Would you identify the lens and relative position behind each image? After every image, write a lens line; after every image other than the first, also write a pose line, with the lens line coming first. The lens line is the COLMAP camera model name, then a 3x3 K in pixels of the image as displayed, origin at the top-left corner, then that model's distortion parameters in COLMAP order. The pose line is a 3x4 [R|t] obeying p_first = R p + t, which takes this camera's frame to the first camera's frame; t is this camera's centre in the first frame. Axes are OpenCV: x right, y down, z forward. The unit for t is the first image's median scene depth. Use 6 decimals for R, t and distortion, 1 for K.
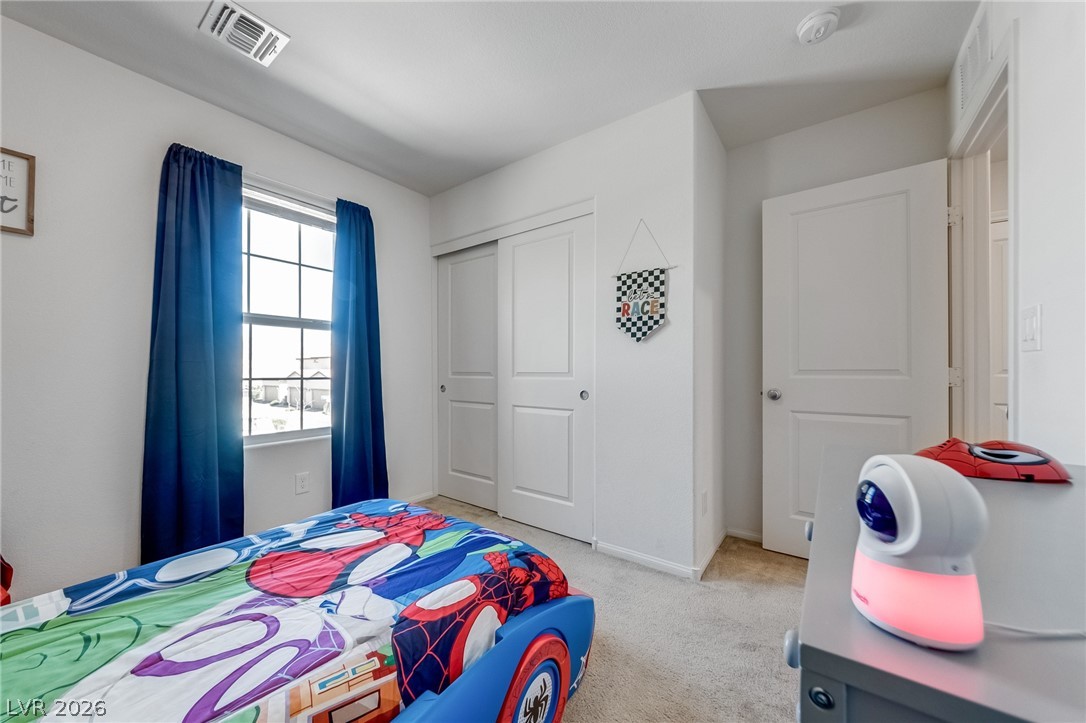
lens RADIAL K [[394.9, 0, 540.5], [0, 394.9, 373.5], [0, 0, 1]] dist [-0.001137, 0.000005]
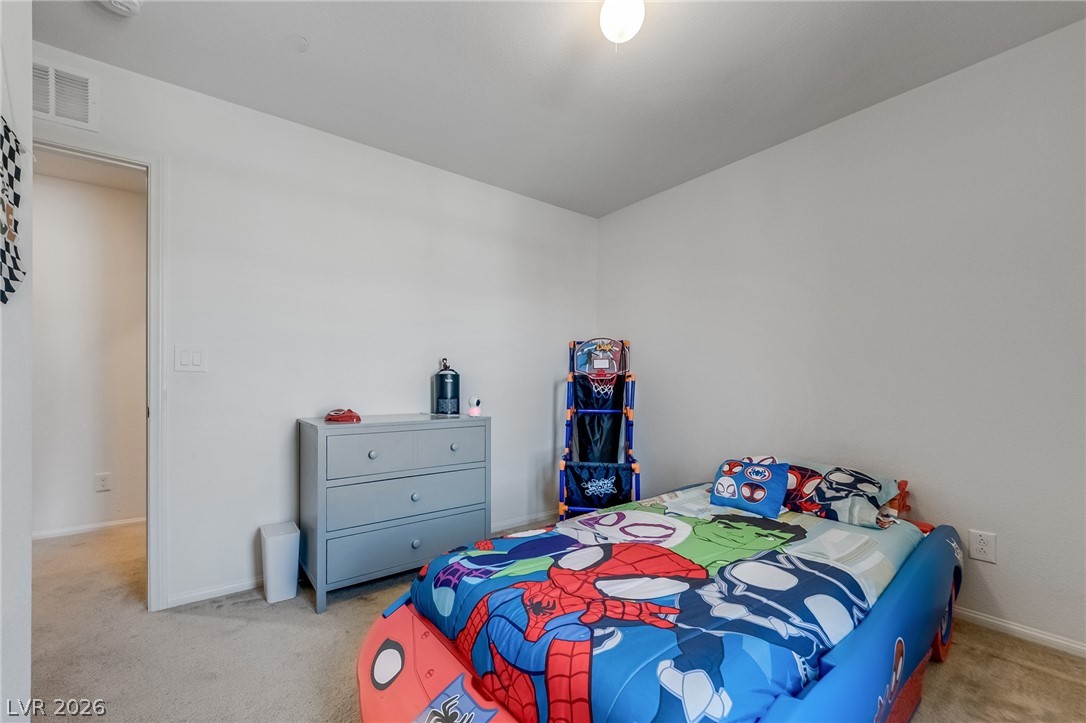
lens RADIAL K [[428.6, 0, 543.9], [0, 428.6, 384.5], [0, 0, 1]] dist [-0.000489, -0.000017]
pose [[-0.975021, -0.002710, 0.222096, -0.507132], [-0.002006, 0.999992, 0.003395, -0.007244], [-0.222103, 0.002864, -0.975019, 1.978342]]
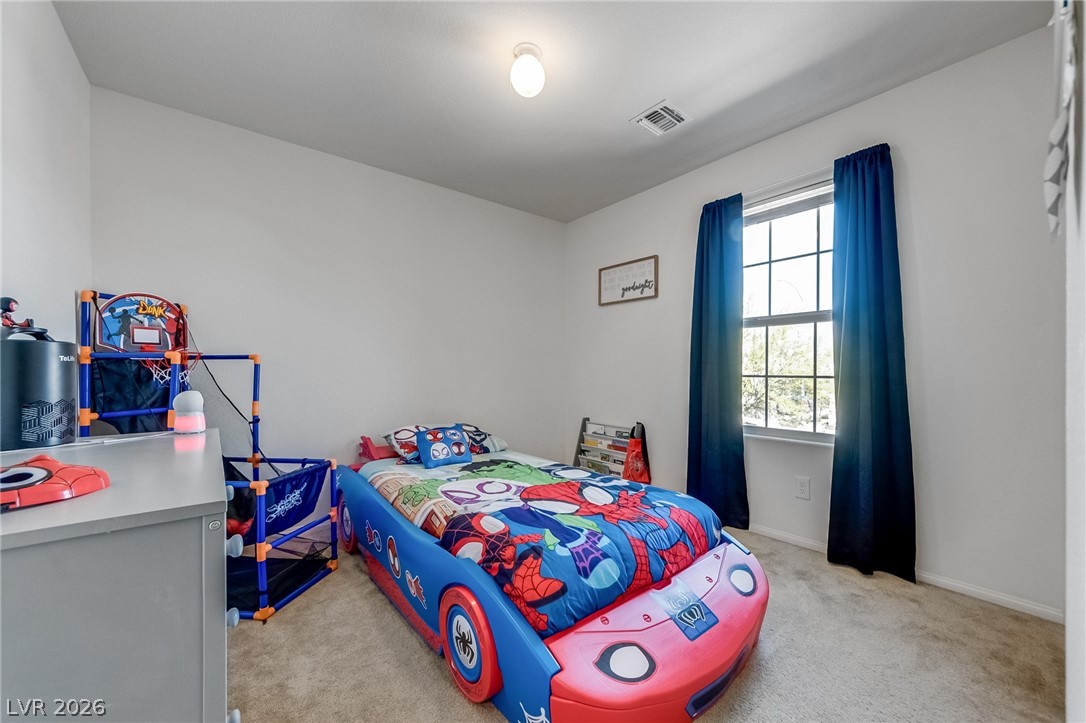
lens RADIAL K [[394.9, 0, 540.5], [0, 394.9, 373.5], [0, 0, 1]] dist [-0.001137, 0.000005]
pose [[-0.239774, 0.007752, -0.970798, 0.860156], [-0.004205, 0.999950, 0.009023, -0.001268], [0.970820, 0.006245, -0.239730, 1.166943]]
